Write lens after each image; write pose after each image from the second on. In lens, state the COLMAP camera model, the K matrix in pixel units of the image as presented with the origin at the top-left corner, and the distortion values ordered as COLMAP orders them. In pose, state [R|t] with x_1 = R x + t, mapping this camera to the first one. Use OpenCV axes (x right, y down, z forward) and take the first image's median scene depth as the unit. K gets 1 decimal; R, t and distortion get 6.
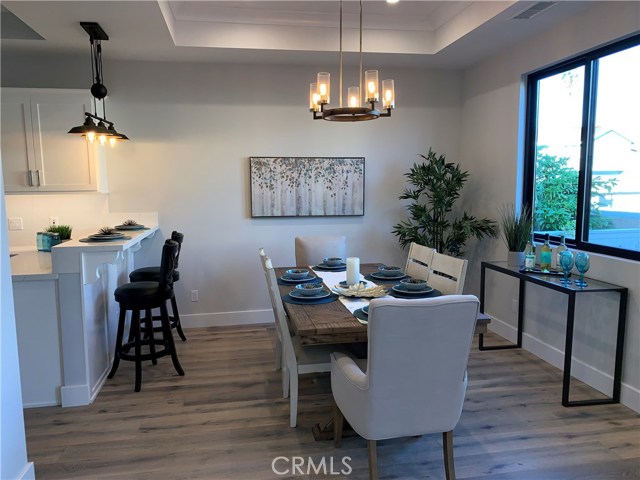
lens RADIAL K [[486.9, 0, 320.0], [0, 486.9, 240.0], [0, 0, 1]] dist [0.030191, -0.034674]
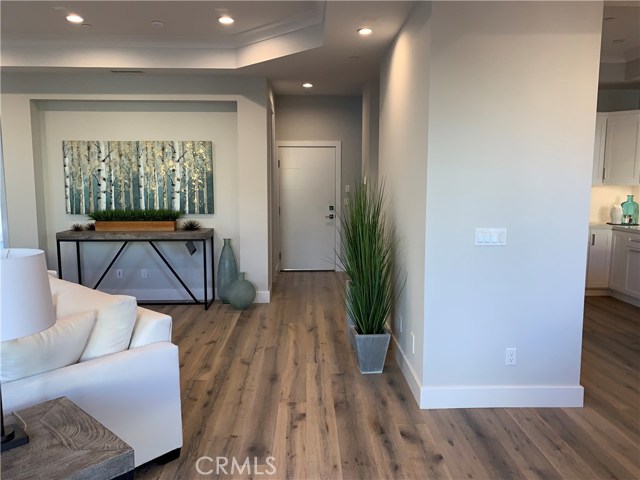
lens RADIAL K [[486.9, 0, 320.0], [0, 486.9, 240.0], [0, 0, 1]] dist [0.030191, -0.034674]
pose [[-0.150036, 0.136257, -0.979246, 0.372333], [-0.114082, 0.981456, 0.154044, -0.033602], [0.982077, 0.134826, -0.131709, 0.194921]]
